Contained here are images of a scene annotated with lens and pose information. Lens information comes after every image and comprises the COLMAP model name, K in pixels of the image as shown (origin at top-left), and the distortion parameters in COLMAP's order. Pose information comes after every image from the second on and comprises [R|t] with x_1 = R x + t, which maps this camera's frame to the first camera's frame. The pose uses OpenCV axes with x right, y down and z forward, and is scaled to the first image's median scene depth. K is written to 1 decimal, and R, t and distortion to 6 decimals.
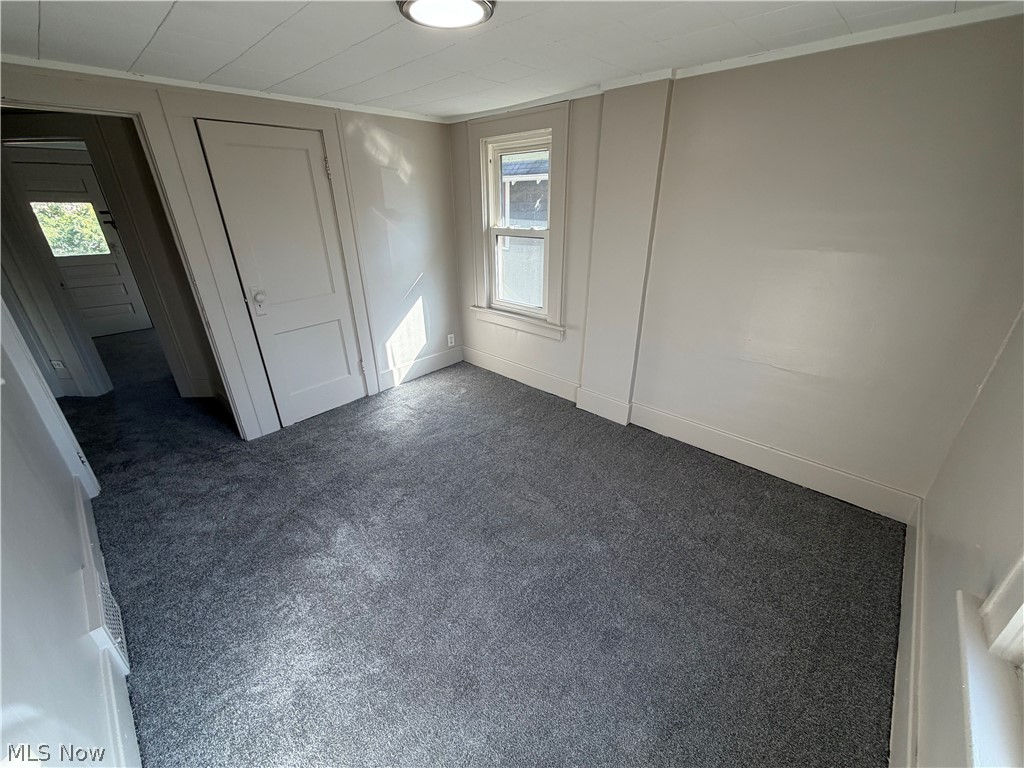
lens RADIAL K [[409.2, 0, 509.4], [0, 409.2, 385.5], [0, 0, 1]] dist [-0.001970, -0.000187]
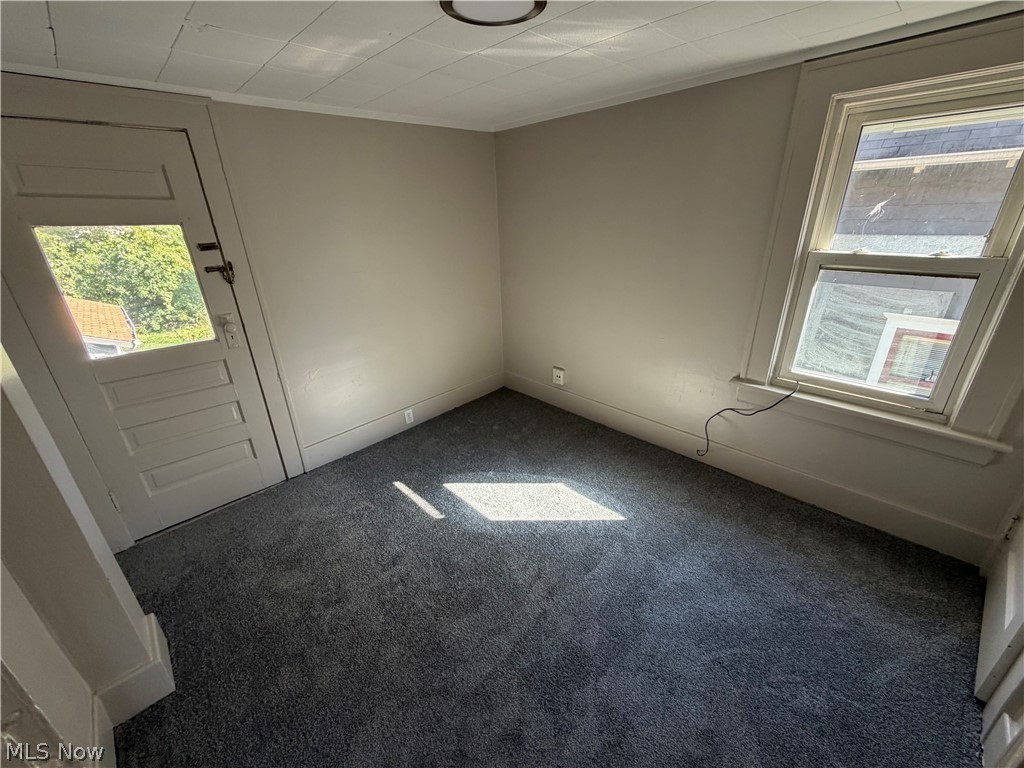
lens RADIAL K [[409.2, 0, 514.4], [0, 409.2, 383.3], [0, 0, 1]] dist [-0.001970, -0.000187]
pose [[0.999164, -0.009572, -0.039756, -0.437331], [0.008326, 0.999473, -0.031389, -0.176922], [0.040035, 0.031032, 0.998716, 0.395086]]
